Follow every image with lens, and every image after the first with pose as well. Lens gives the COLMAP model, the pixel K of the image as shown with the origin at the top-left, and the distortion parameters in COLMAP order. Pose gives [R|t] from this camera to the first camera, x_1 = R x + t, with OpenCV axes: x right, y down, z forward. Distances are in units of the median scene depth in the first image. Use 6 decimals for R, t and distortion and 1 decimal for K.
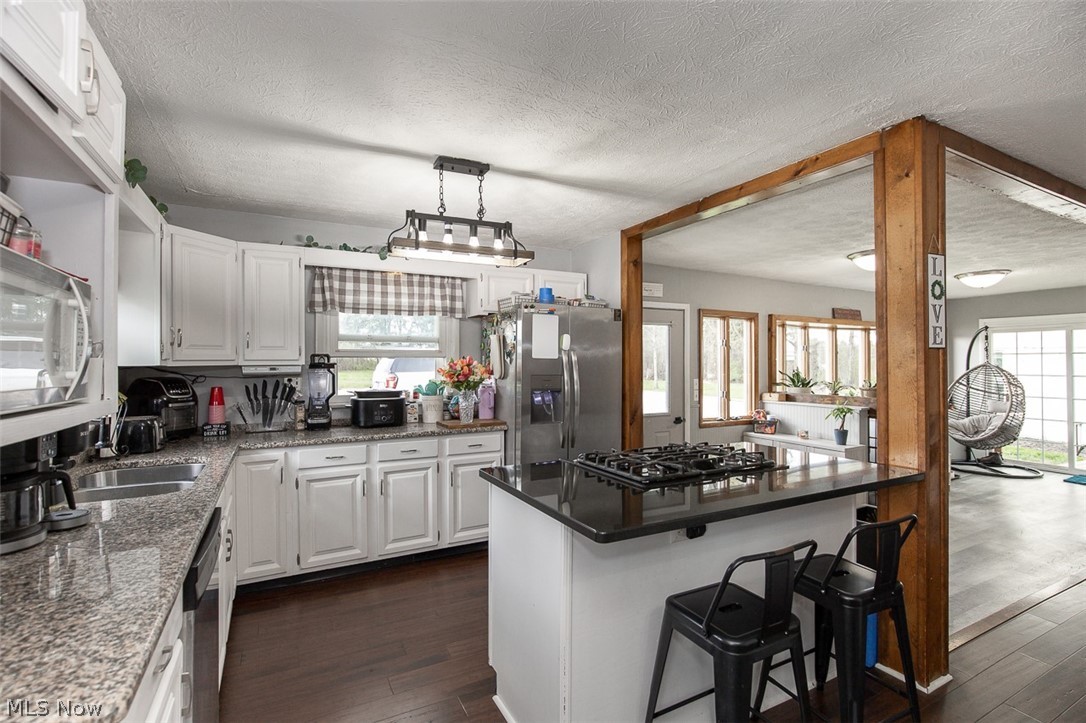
lens RADIAL K [[506.8, 0, 544.9], [0, 506.8, 360.8], [0, 0, 1]] dist [-0.012881, 0.004954]
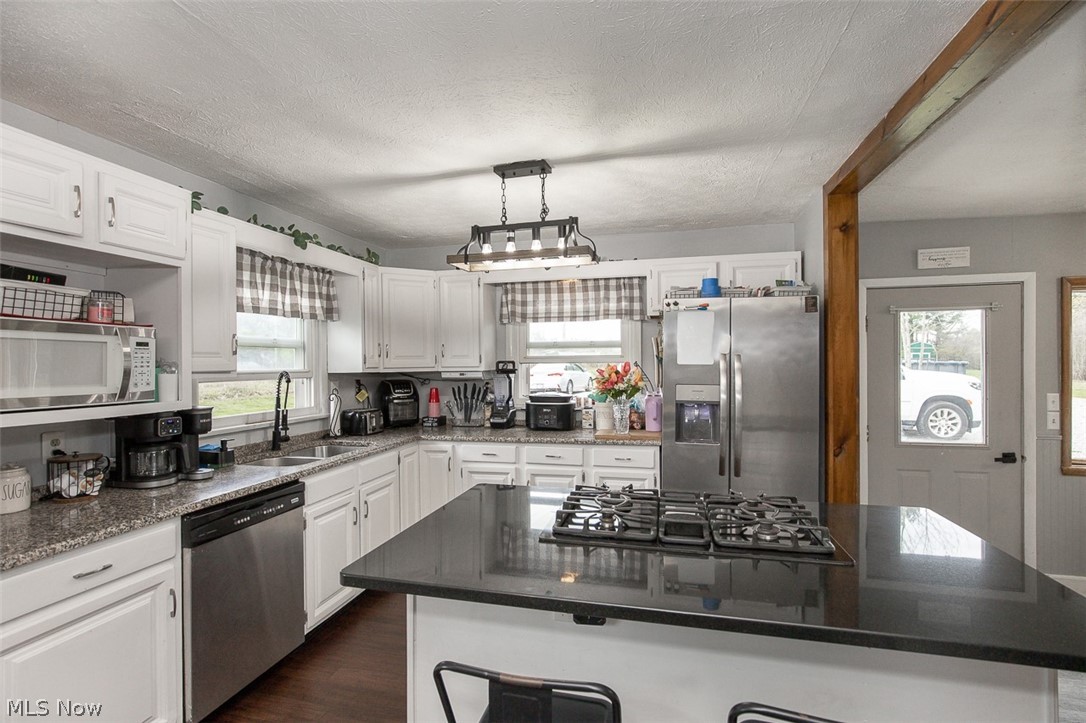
lens RADIAL K [[506.8, 0, 542.0], [0, 506.8, 366.9], [0, 0, 1]] dist [-0.012881, 0.004954]
pose [[0.748315, 0.001627, -0.663341, 0.369683], [0.008492, 0.999892, 0.012032, -0.013317], [0.663289, -0.014637, 0.748220, 0.216502]]
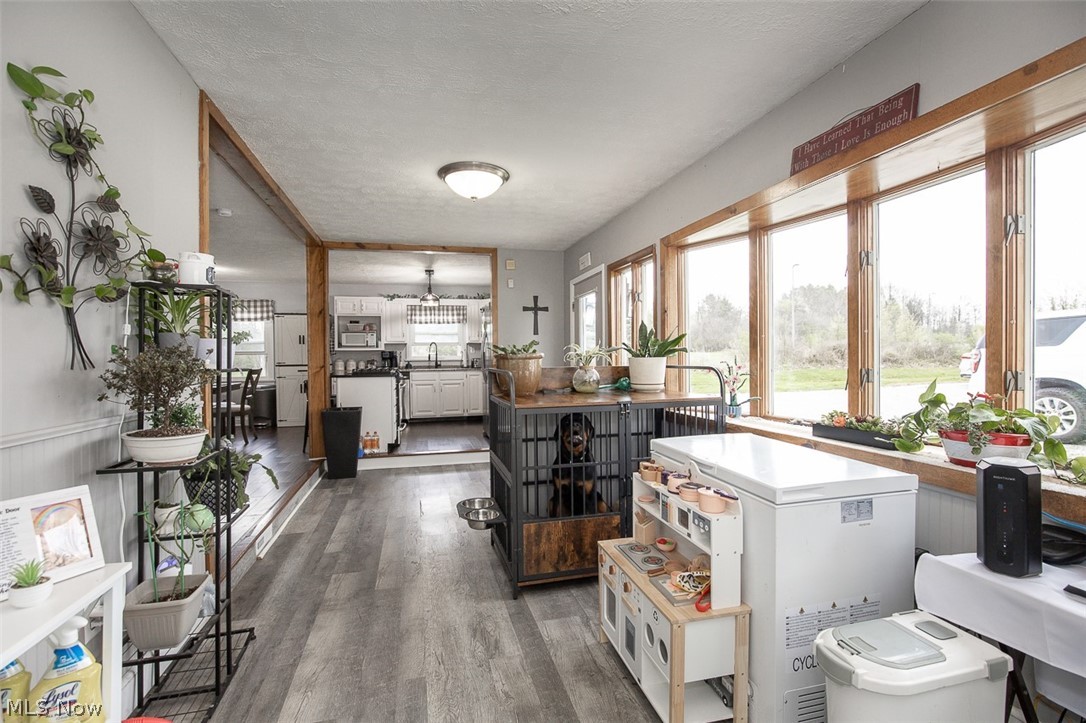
lens RADIAL K [[506.8, 0, 549.1], [0, 506.8, 361.1], [0, 0, 1]] dist [-0.012881, 0.004954]
pose [[-0.216149, 0.015756, -0.976233, 1.869229], [0.012880, 0.999829, 0.013285, 0.070135], [0.976275, -0.009702, -0.216315, 1.684759]]
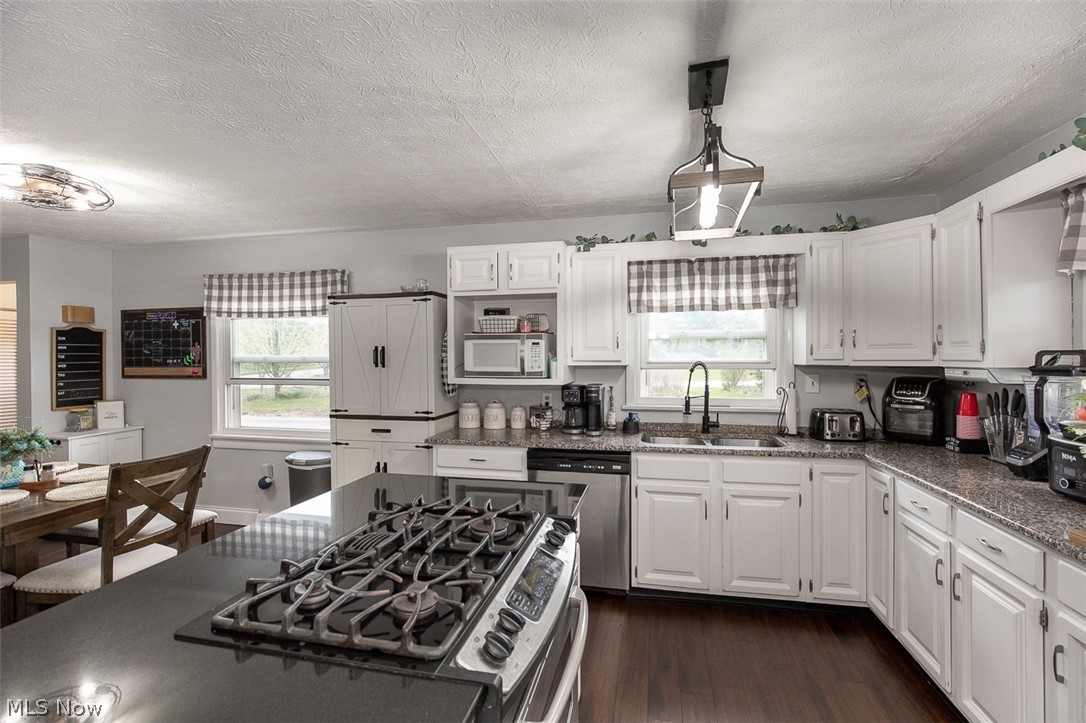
lens RADIAL K [[506.8, 0, 542.7], [0, 506.8, 357.6], [0, 0, 1]] dist [-0.012881, 0.004954]
pose [[-0.650886, 0.007415, -0.759139, 0.378197], [0.008069, 0.999963, 0.002849, -0.011617], [0.759132, -0.004271, -0.650922, 0.944126]]
